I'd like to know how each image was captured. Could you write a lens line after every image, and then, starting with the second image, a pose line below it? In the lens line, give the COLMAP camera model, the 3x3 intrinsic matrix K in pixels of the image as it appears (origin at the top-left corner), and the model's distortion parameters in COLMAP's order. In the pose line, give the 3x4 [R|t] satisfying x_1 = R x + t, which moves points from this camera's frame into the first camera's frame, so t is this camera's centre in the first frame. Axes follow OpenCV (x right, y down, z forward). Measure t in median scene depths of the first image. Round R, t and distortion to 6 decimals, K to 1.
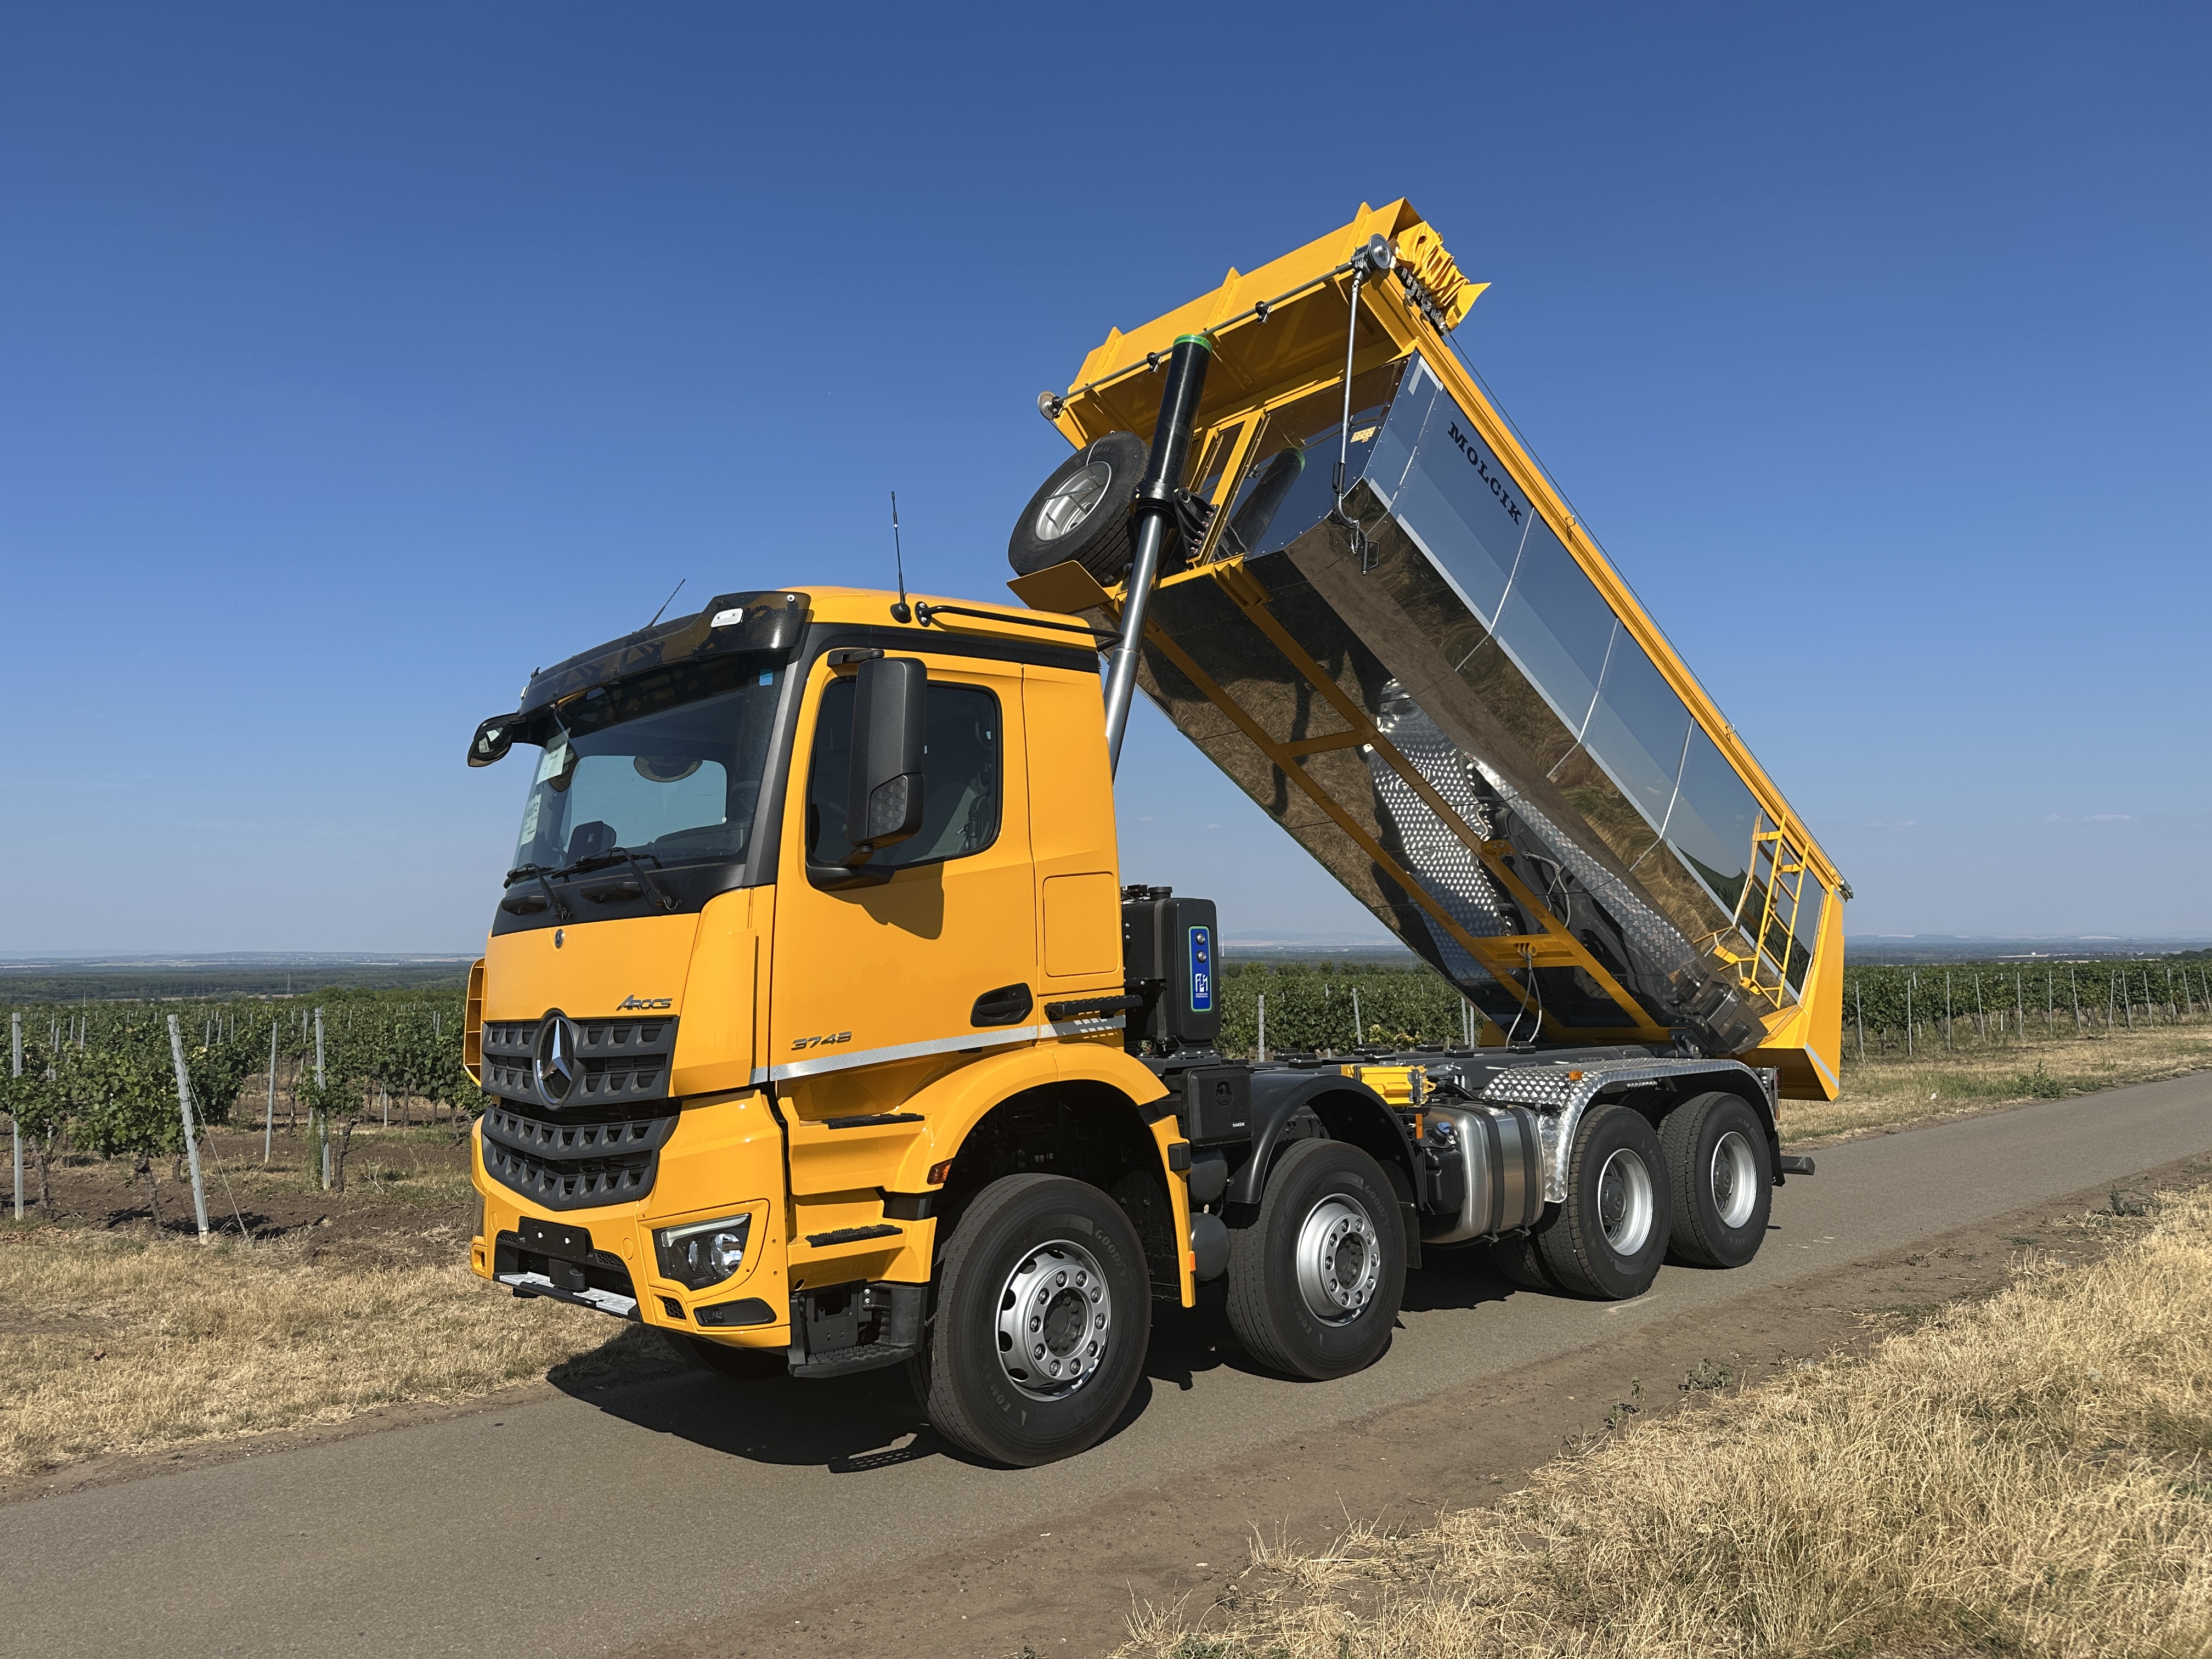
lens RADIAL K [[1553.7, 0, 1106.0], [0, 1553.7, 829.5], [0, 0, 1]] dist [0.124019, -0.220741]
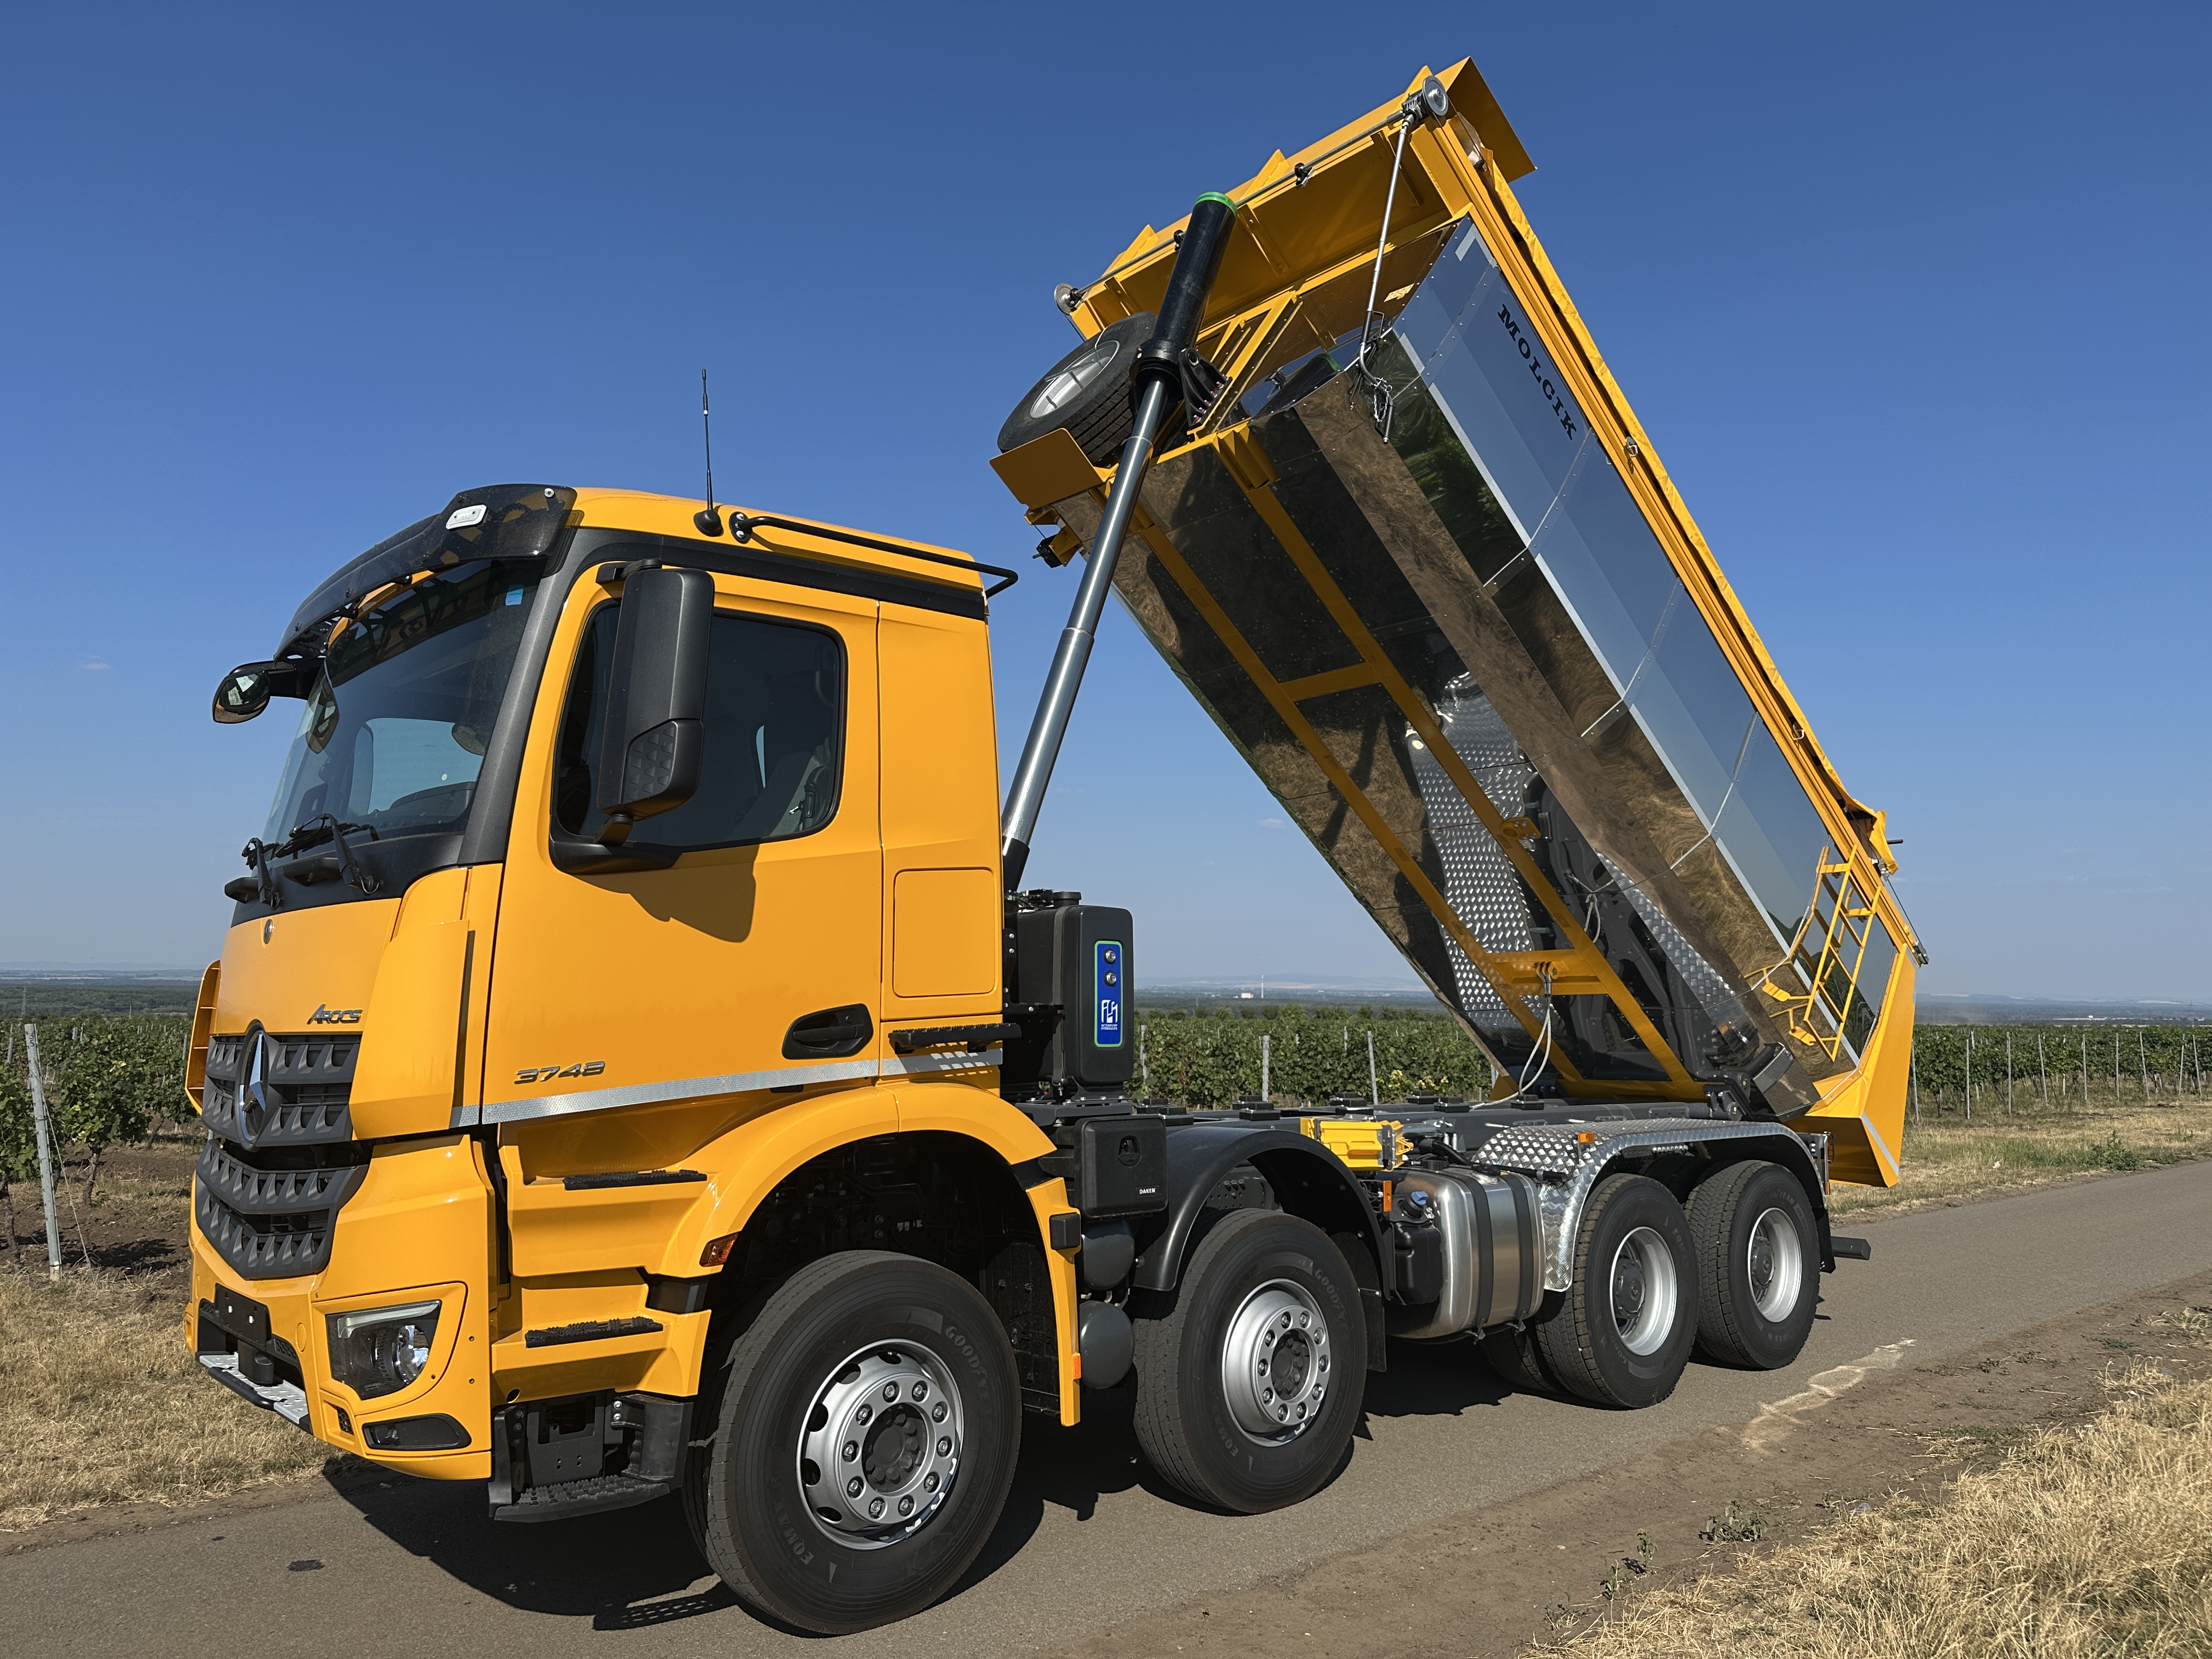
lens RADIAL K [[1566.5, 0, 1106.0], [0, 1566.5, 829.5], [0, 0, 1]] dist [0.081977, -0.127192]
pose [[0.999393, 0.023453, -0.025742, 0.087138], [-0.024046, 0.999447, -0.022973, 0.026039], [0.025189, 0.023578, 0.999405, 0.212467]]
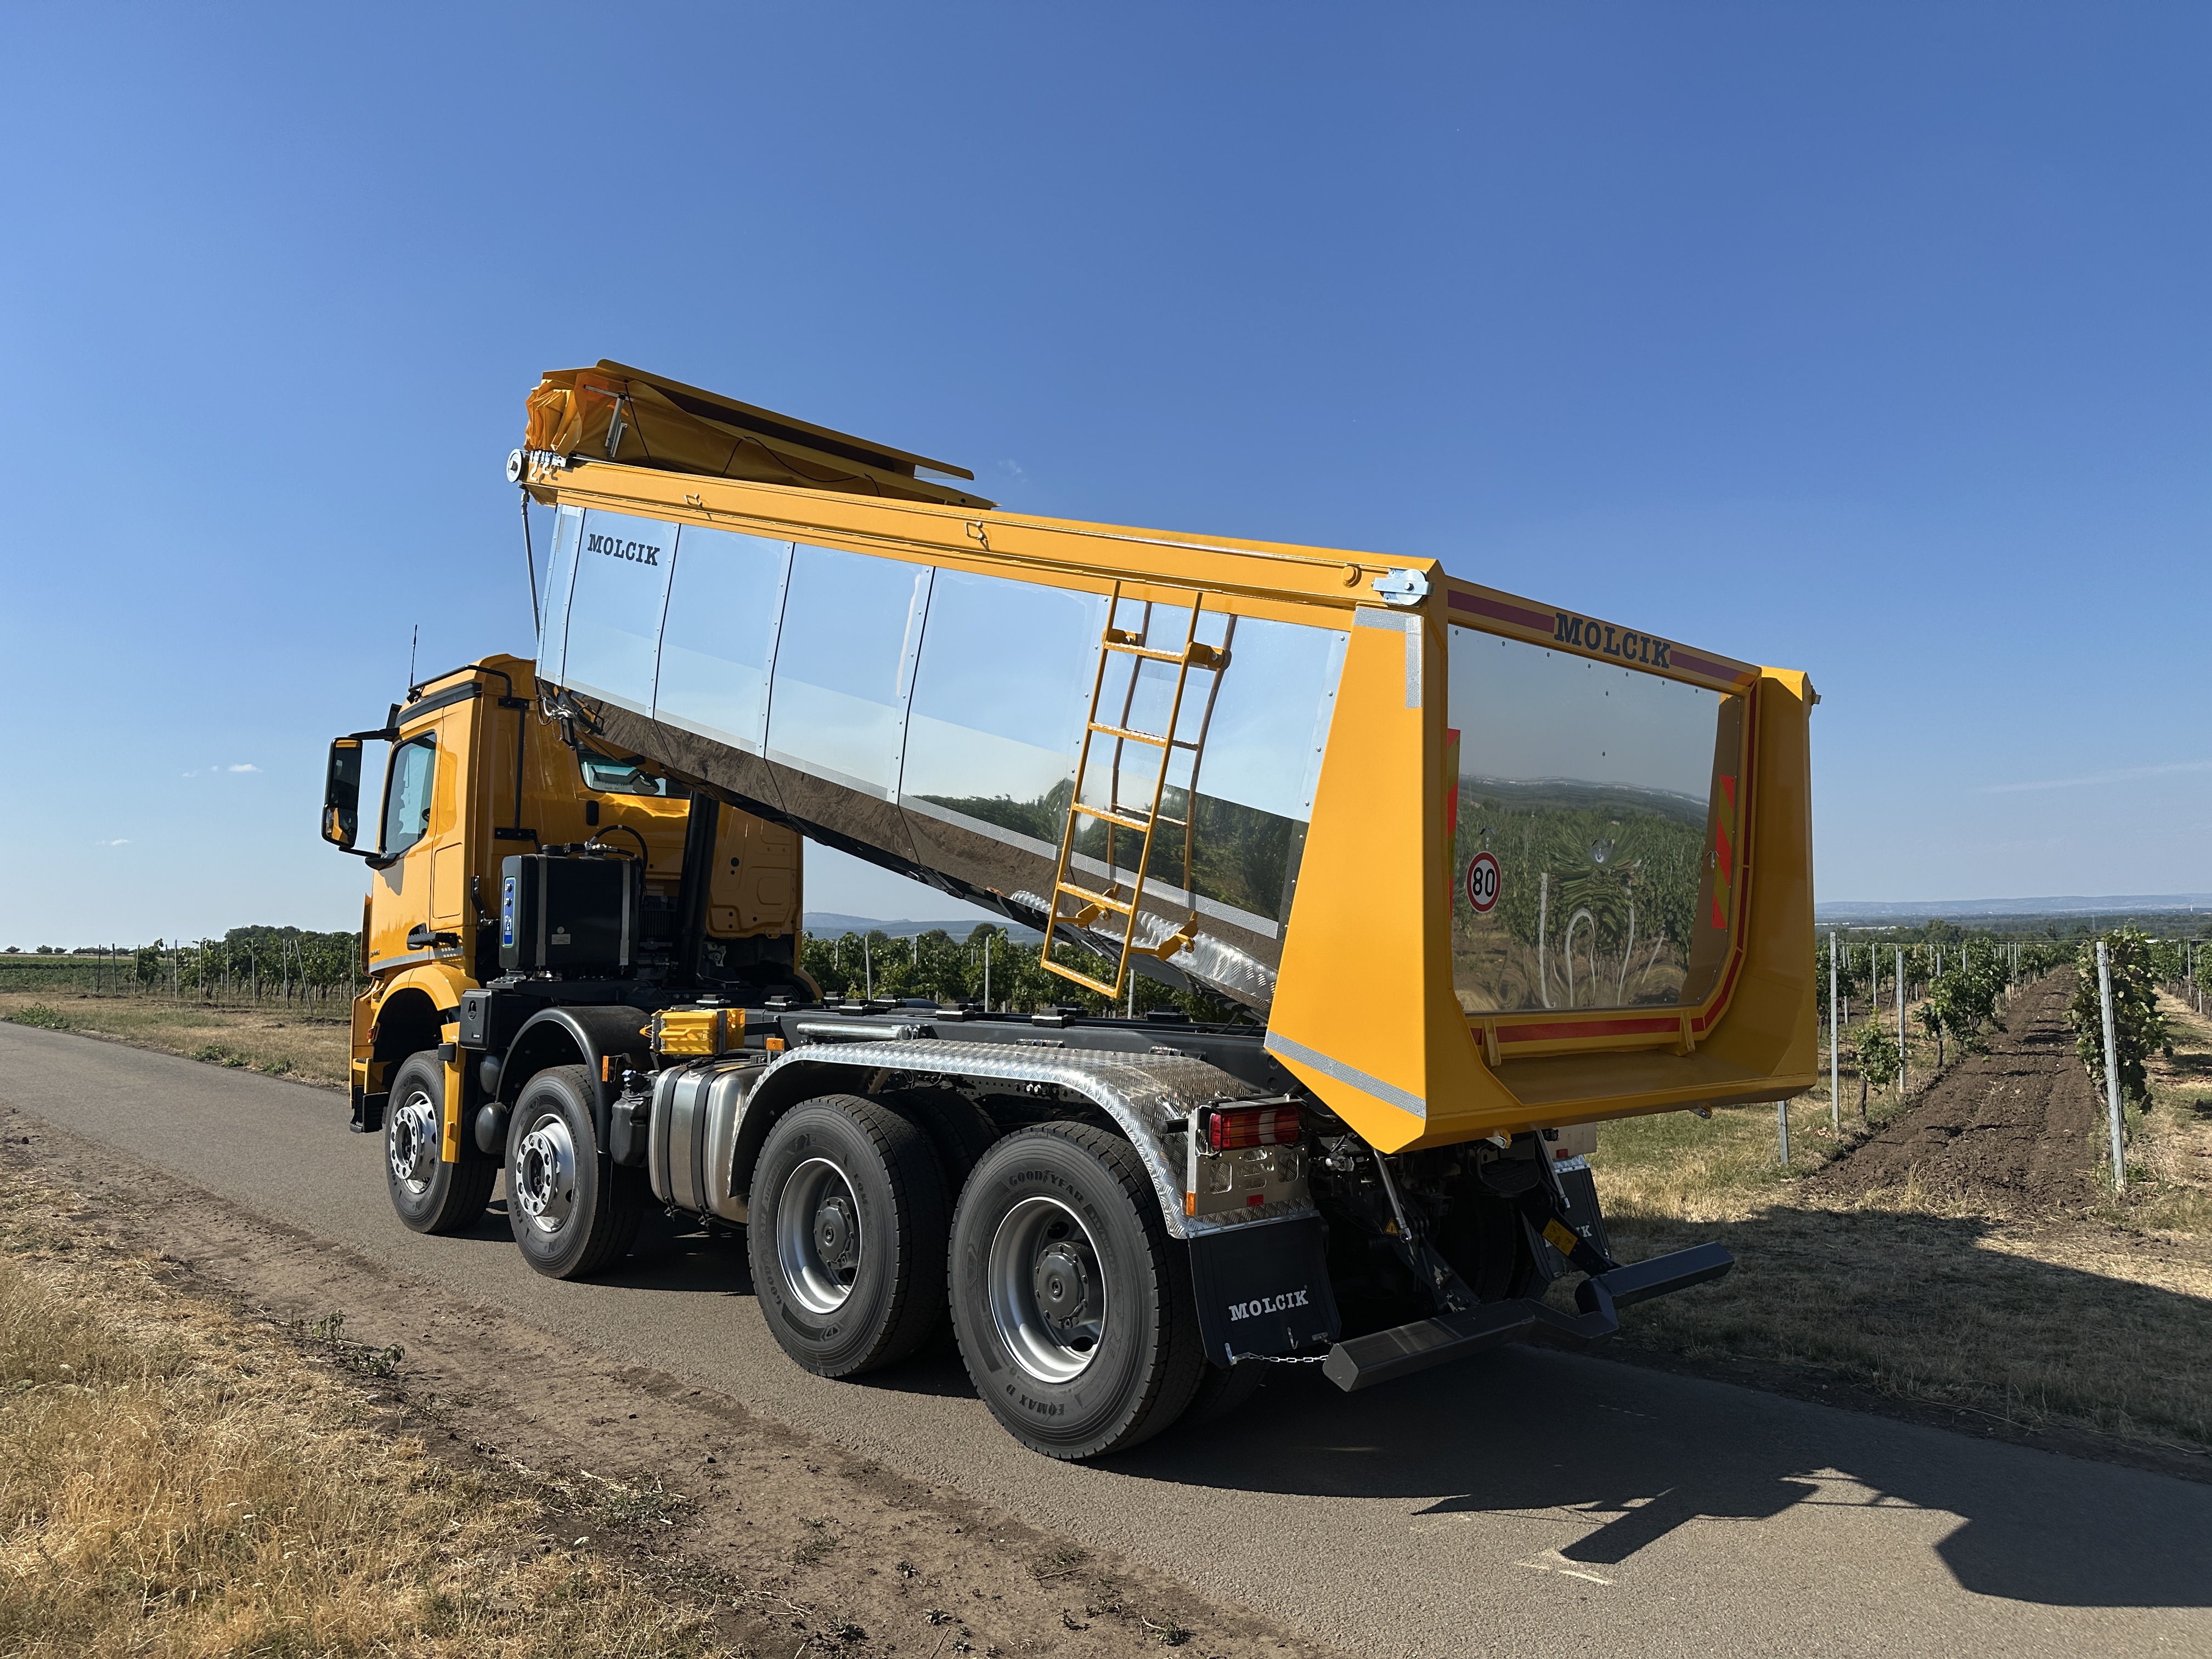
lens RADIAL K [[1562.2, 0, 1155.1], [0, 1562.2, 823.2], [0, 0, 1]] dist [0.052349, -0.070254]
pose [[0.042544, -0.056322, -0.997506, 1.495077], [0.101386, 0.993499, -0.051771, 0.152510], [0.993937, -0.098930, 0.047978, 1.626584]]
